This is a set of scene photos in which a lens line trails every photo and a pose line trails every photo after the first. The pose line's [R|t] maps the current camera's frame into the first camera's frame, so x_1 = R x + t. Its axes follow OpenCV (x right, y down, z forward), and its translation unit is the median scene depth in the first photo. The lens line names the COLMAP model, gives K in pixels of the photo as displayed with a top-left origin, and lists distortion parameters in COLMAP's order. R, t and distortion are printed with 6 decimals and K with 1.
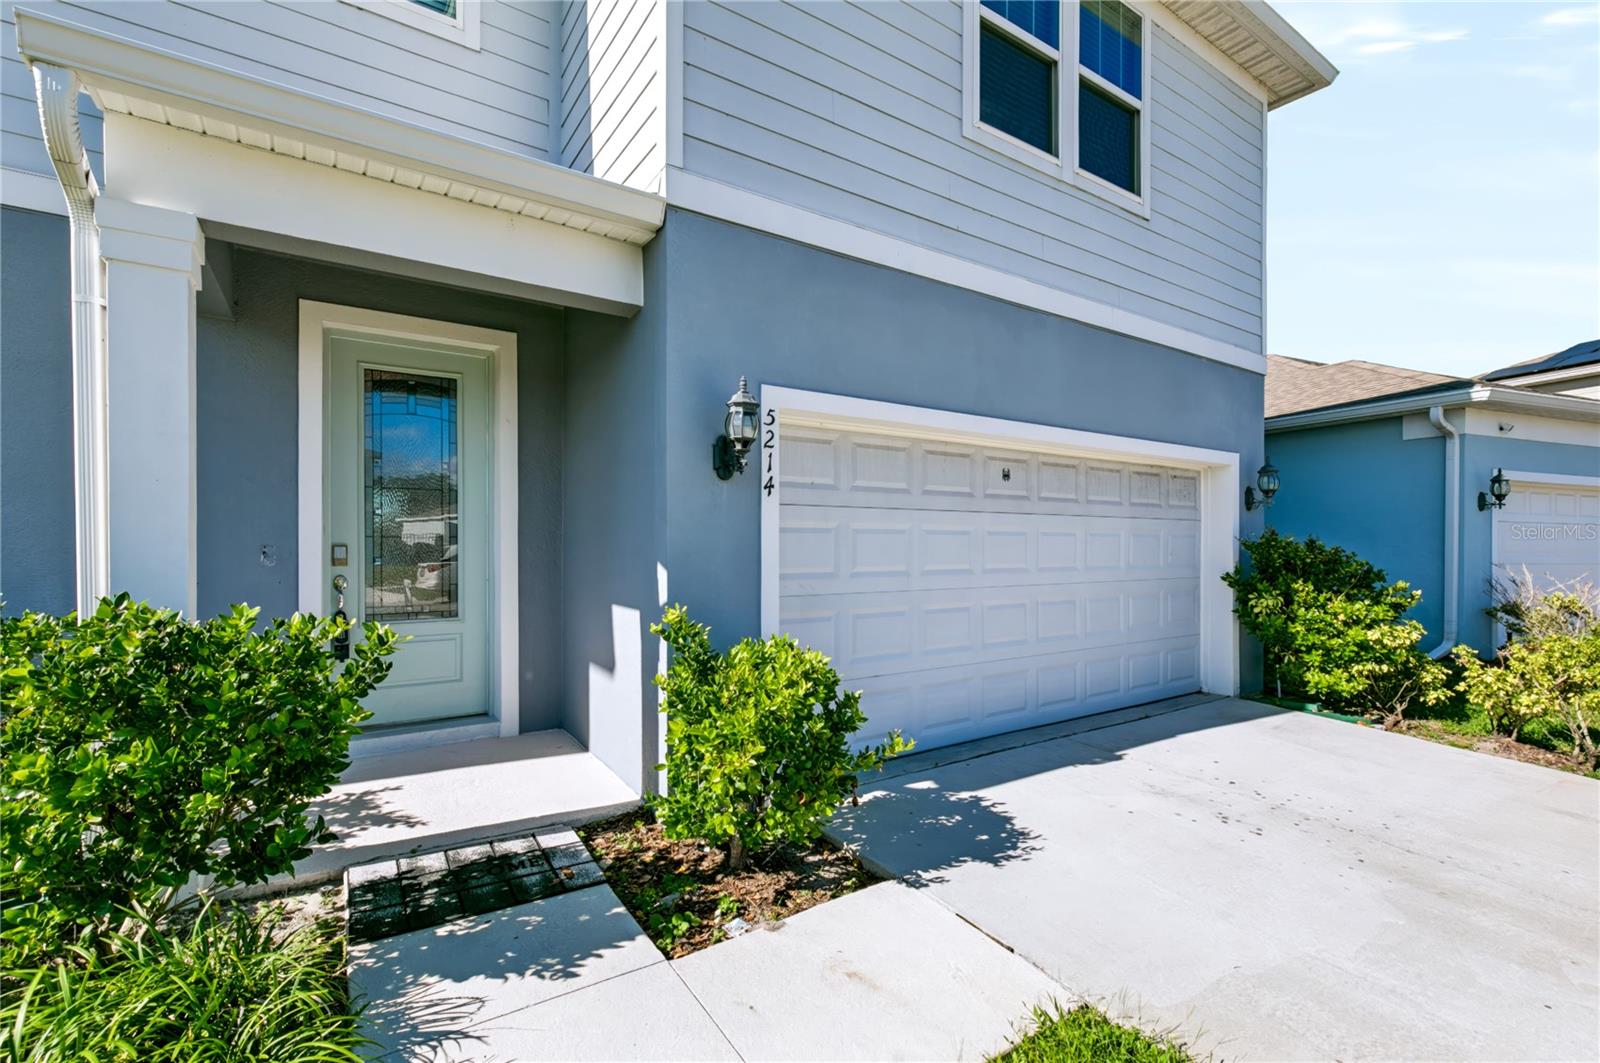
lens RADIAL K [[712.2, 0, 800.6], [0, 712.2, 536.1], [0, 0, 1]] dist [0.005965, -0.000218]
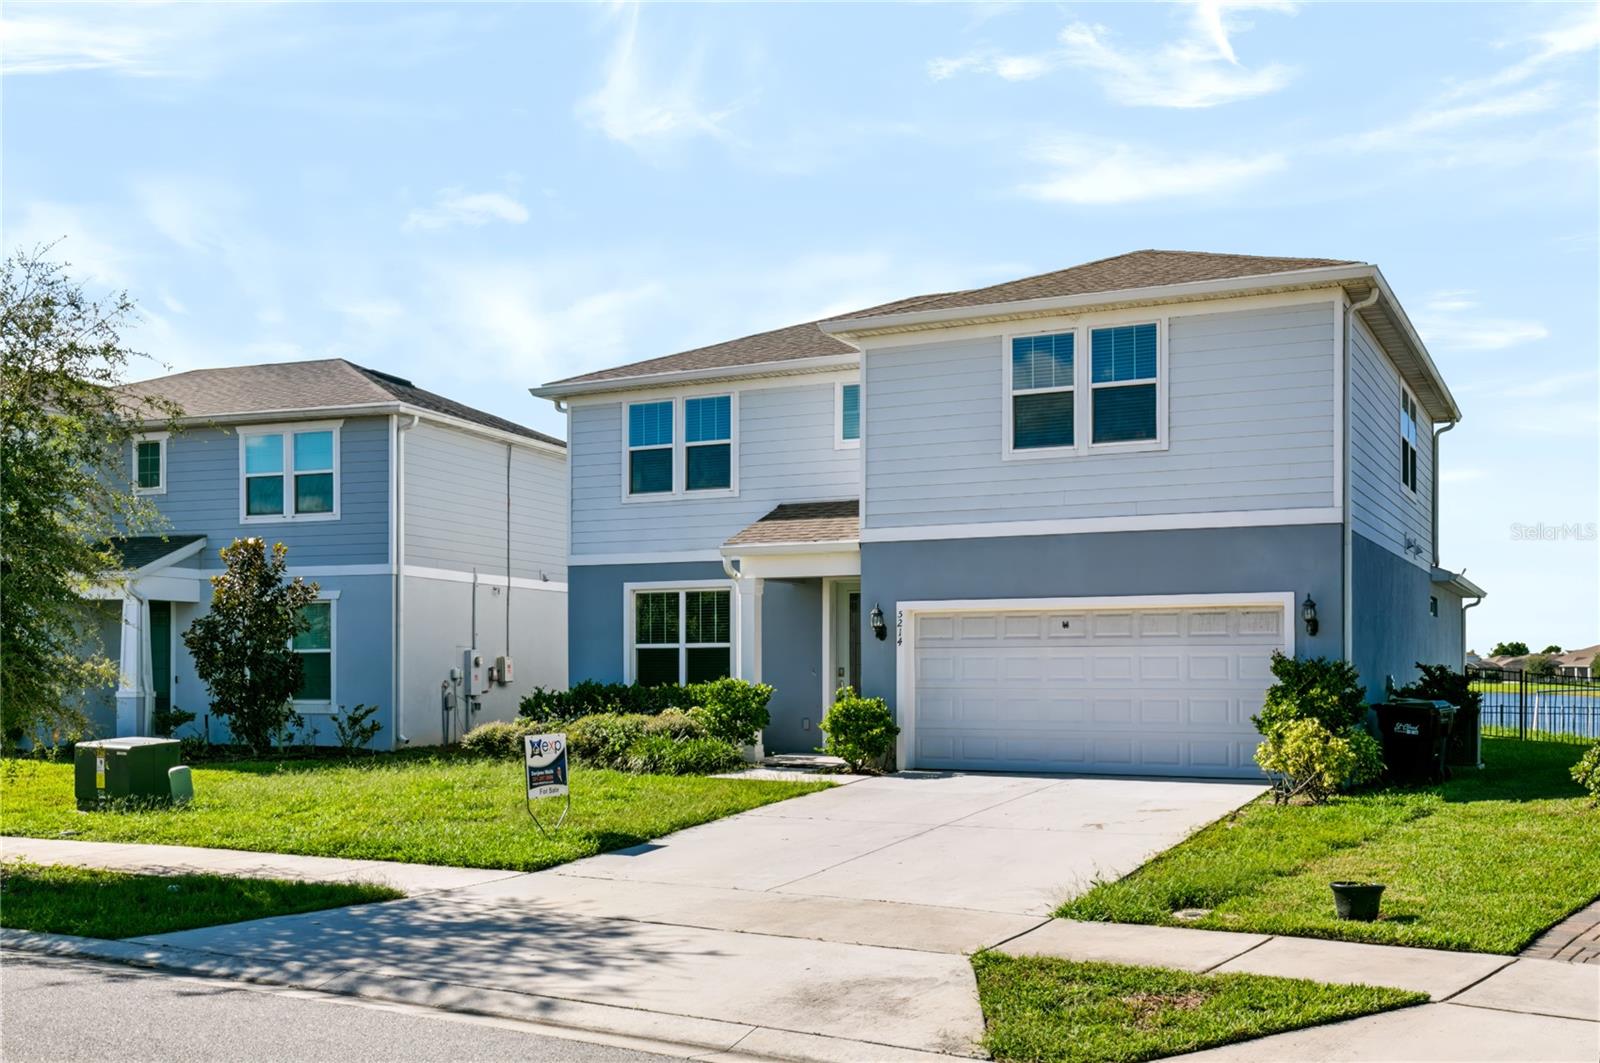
lens RADIAL K [[1571.7, 0, 802.6], [0, 1571.7, 576.4], [0, 0, 1]] dist [0.003611, 0.005491]
pose [[0.476281, -0.064785, -0.876903, 3.567101], [0.003644, 0.997419, -0.071709, 0.073808], [0.879286, 0.030958, 0.475288, -1.484074]]
